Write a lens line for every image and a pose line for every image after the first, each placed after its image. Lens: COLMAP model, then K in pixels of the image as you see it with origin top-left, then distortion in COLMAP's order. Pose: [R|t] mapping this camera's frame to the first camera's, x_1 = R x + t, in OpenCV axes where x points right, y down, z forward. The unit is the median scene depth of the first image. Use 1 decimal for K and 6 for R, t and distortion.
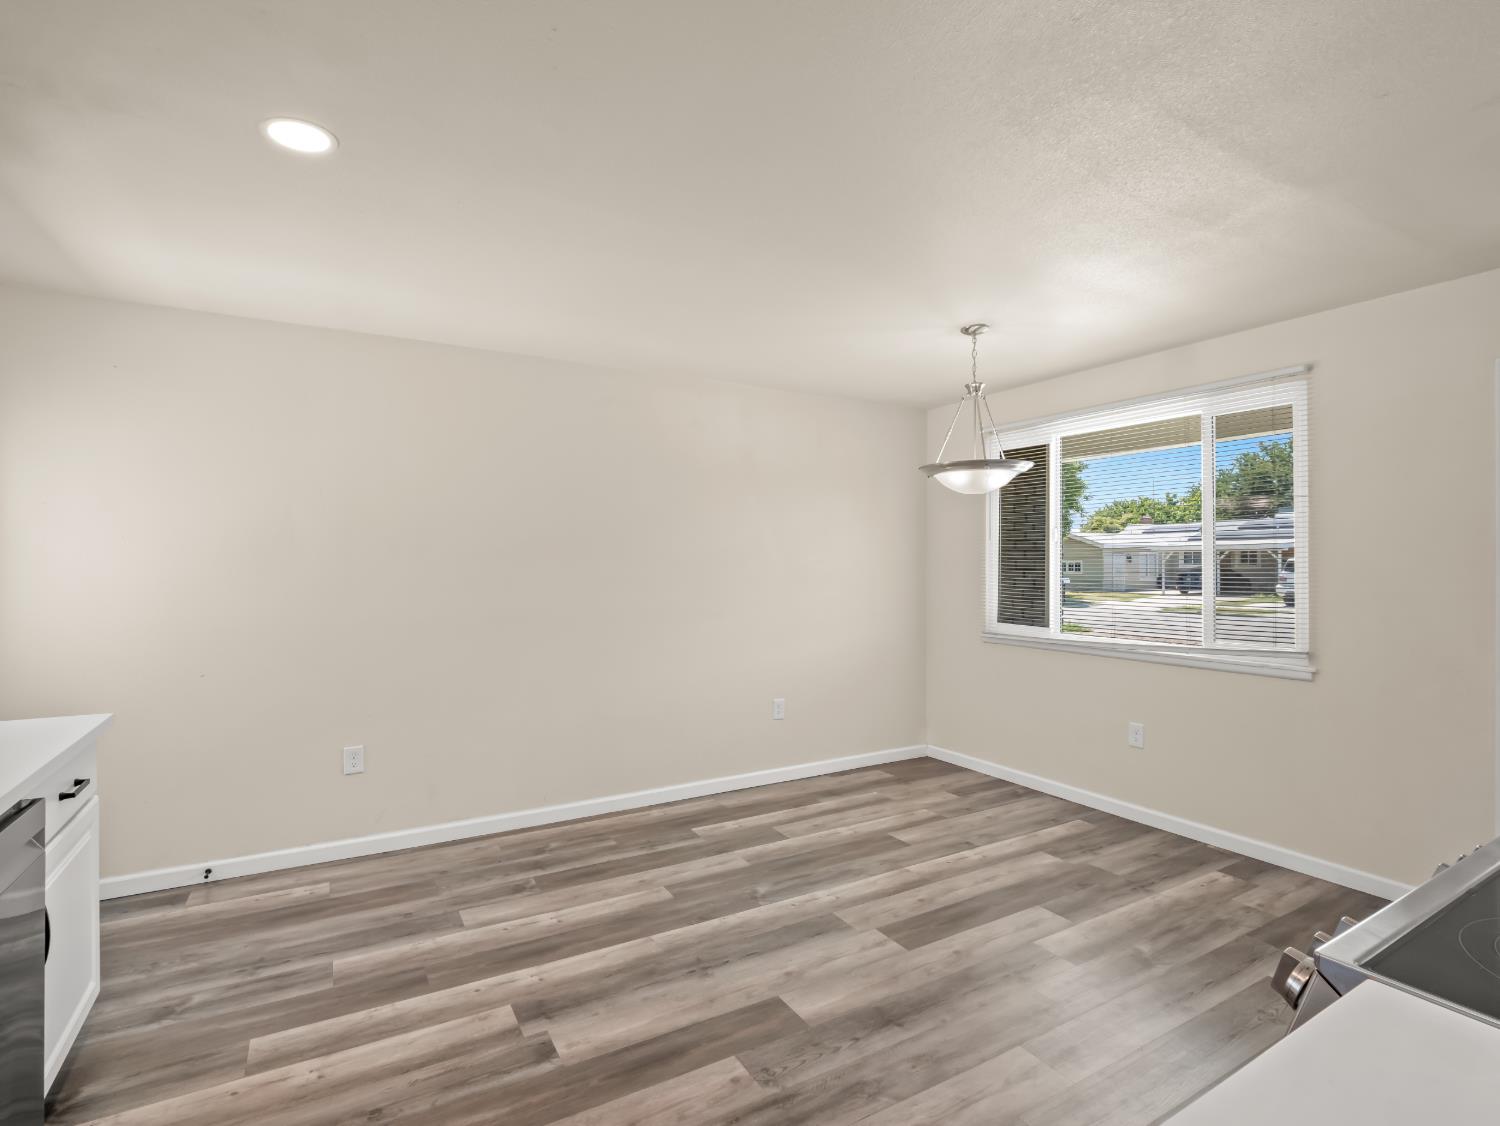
lens RADIAL K [[730.2, 0, 742.9], [0, 730.2, 562.4], [0, 0, 1]] dist [0.004364, -0.018398]
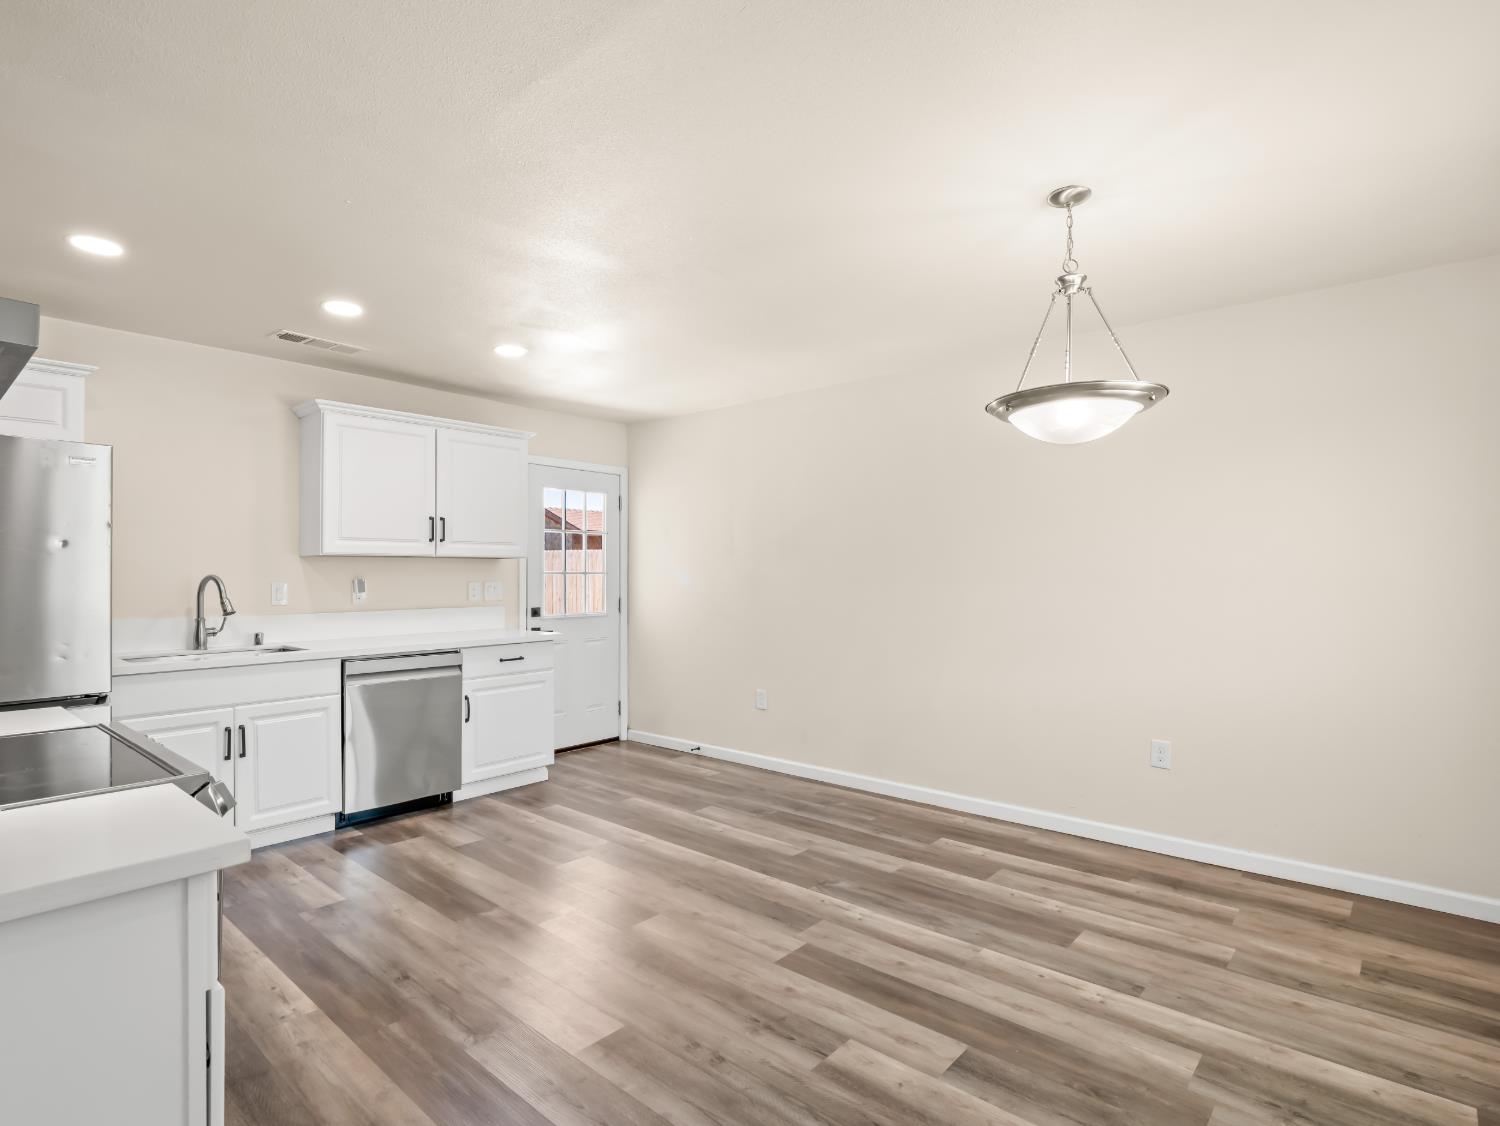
lens RADIAL K [[754.5, 0, 750.0], [0, 754.5, 563.0], [0, 0, 1]] dist [-0.013185, -0.000625]
pose [[0.330374, -0.015943, -0.943715, 0.911257], [0.005322, 0.999873, -0.015029, 0.026628], [0.943835, -0.000057, 0.330417, 0.523253]]
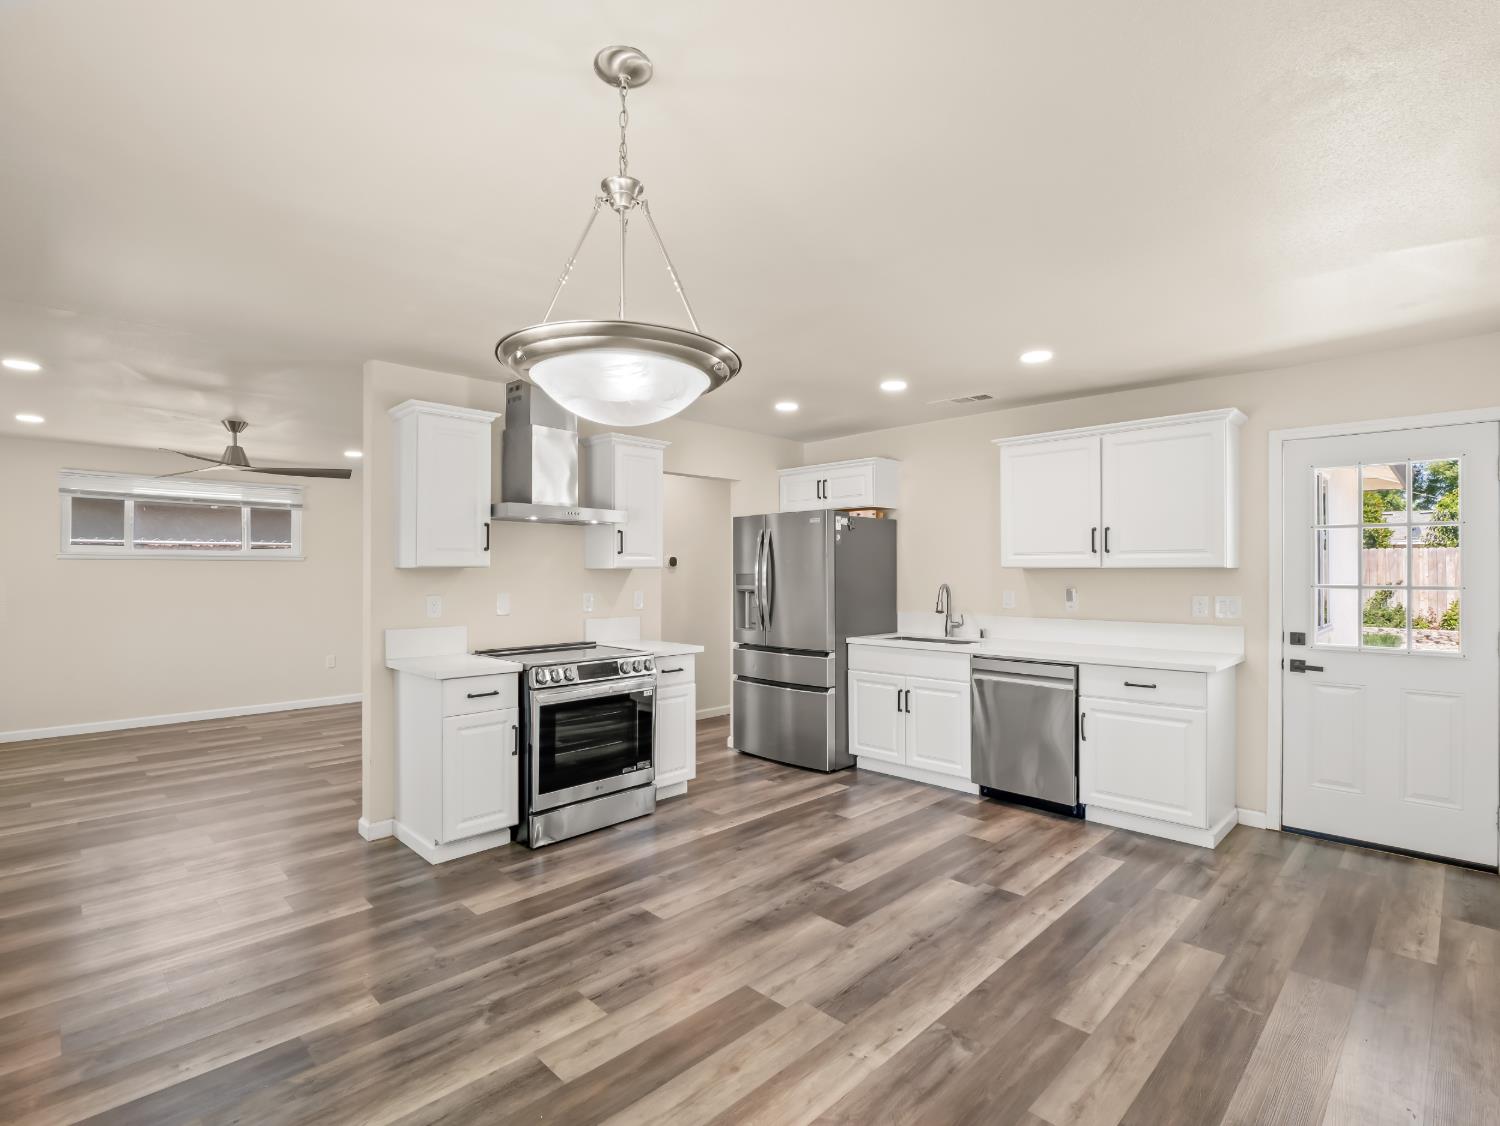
lens RADIAL K [[747.7, 0, 750.0], [0, 747.7, 563.0], [0, 0, 1]] dist [-0.000638, -0.007241]
pose [[-0.964303, -0.002635, -0.264788, 0.385171], [0.000760, 0.999919, -0.012720, -0.001527], [0.264800, -0.012467, -0.964223, 1.557188]]
